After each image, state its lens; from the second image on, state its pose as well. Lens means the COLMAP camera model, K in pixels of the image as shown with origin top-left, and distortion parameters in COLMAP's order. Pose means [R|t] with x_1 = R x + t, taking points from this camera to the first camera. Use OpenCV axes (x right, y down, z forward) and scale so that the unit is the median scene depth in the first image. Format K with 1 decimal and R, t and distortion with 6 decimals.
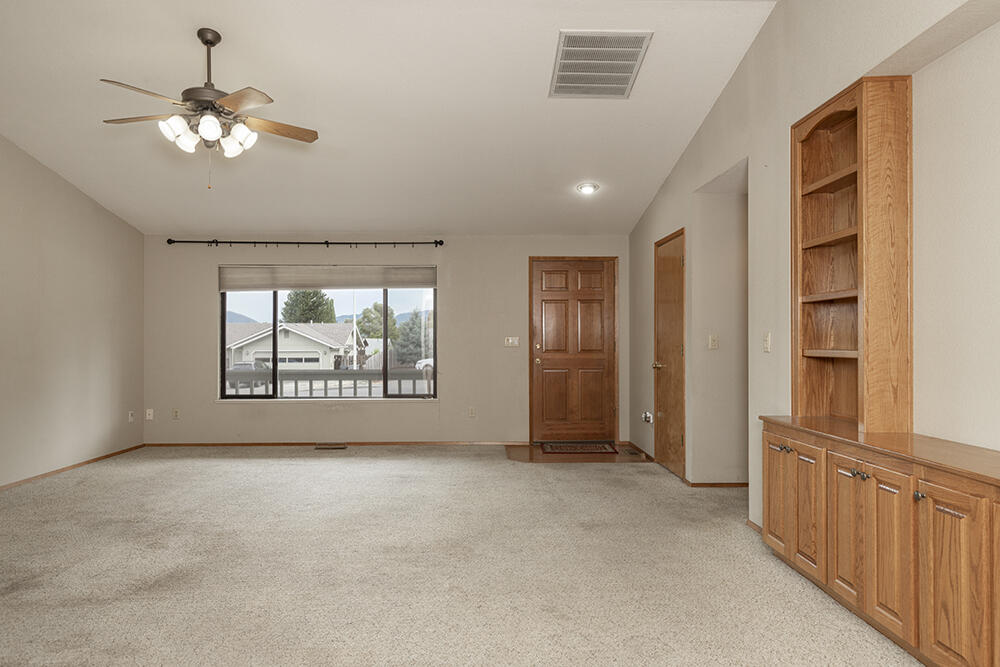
lens RADIAL K [[679.3, 0, 497.3], [0, 679.3, 335.8], [0, 0, 1]] dist [0.000336, -0.000096]
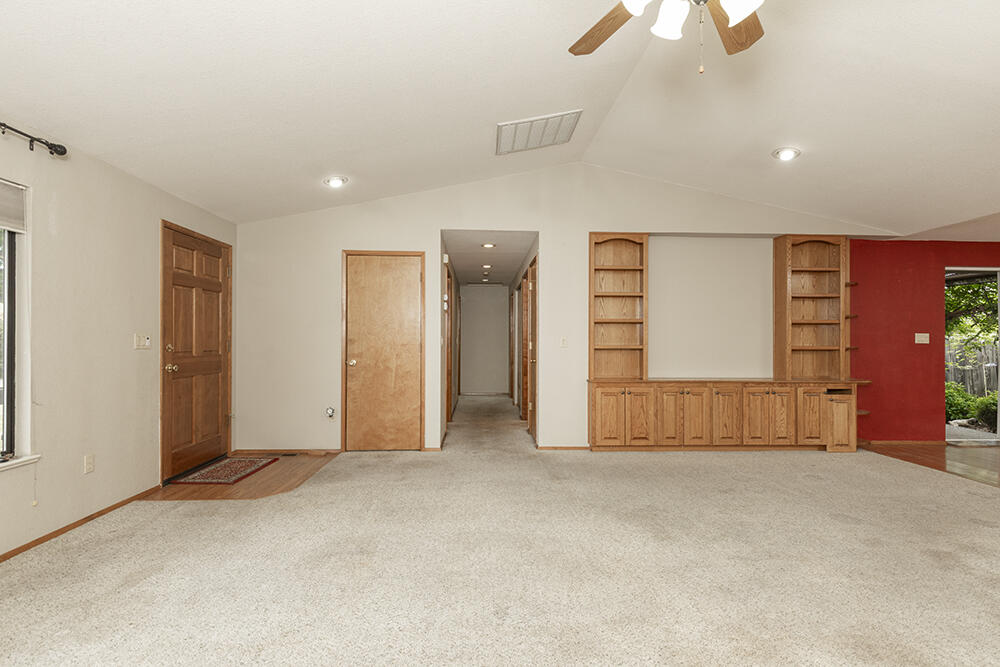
lens RADIAL K [[458.3, 0, 501.5], [0, 458.3, 334.2], [0, 0, 1]] dist [-0.028977, 0.000019]
pose [[-0.020069, 0.001953, 0.999797, -0.897302], [-0.011675, 0.999929, -0.002188, -0.007275], [-0.999730, -0.011717, -0.020045, 1.299088]]
